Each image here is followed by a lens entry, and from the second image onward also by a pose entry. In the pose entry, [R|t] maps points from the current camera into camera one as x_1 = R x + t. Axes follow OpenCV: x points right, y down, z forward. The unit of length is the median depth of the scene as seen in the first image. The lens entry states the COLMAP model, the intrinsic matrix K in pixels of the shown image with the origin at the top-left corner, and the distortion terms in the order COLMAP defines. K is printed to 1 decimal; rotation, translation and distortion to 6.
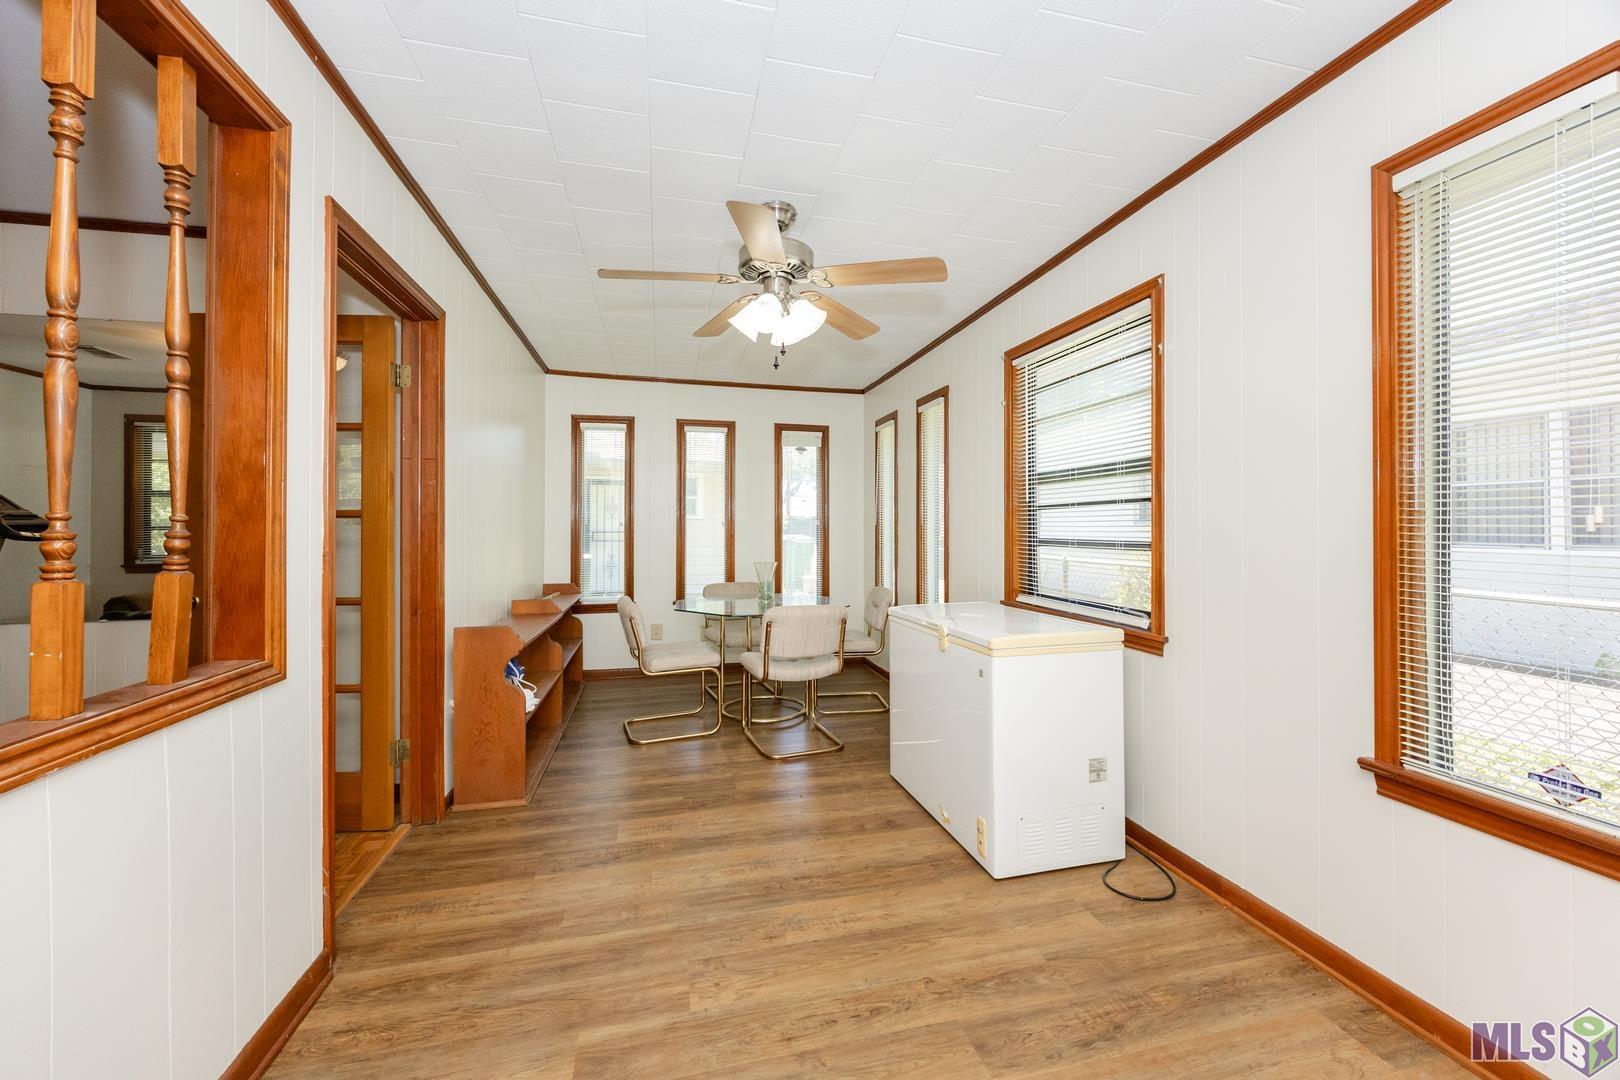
lens RADIAL K [[627.1, 0, 811.6], [0, 627.1, 530.1], [0, 0, 1]] dist [-0.000572, 0.000024]
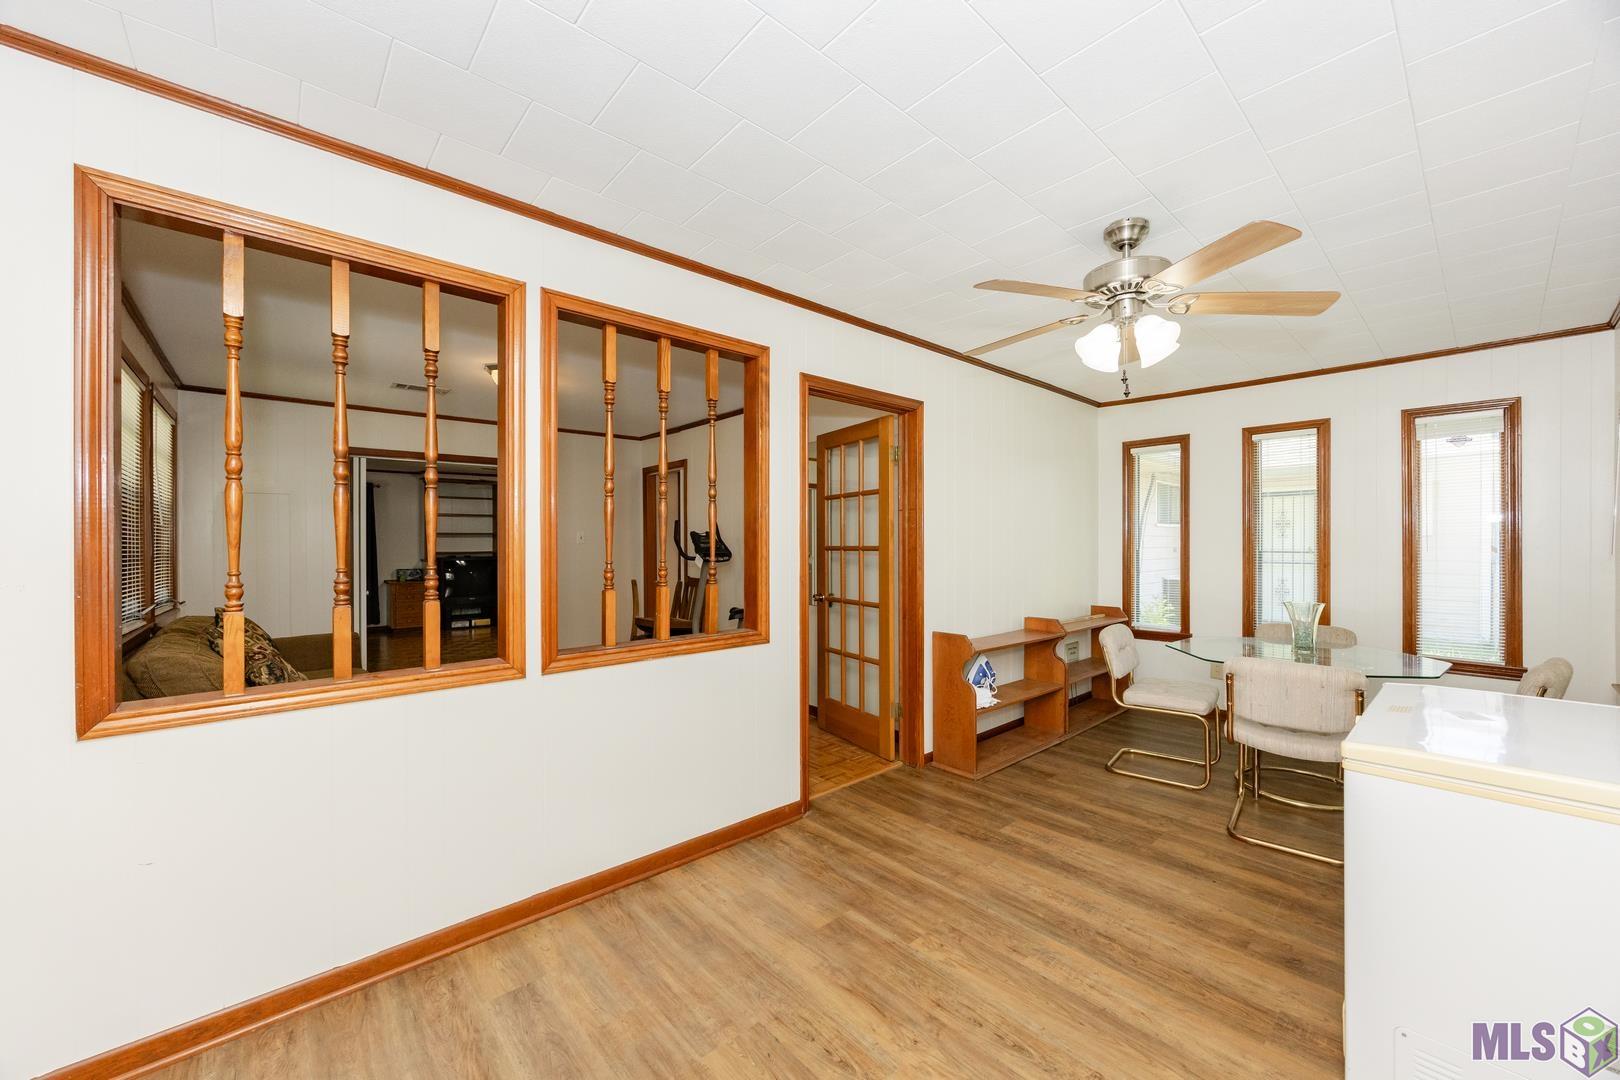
lens RADIAL K [[629.4, 0, 814.8], [0, 629.4, 551.0], [0, 0, 1]] dist [-0.004600, -0.000056]
pose [[0.457472, 0.009361, -0.889175, 0.601440], [0.001731, 0.999933, 0.011417, -0.040783], [0.889222, -0.006762, 0.457426, 0.168794]]
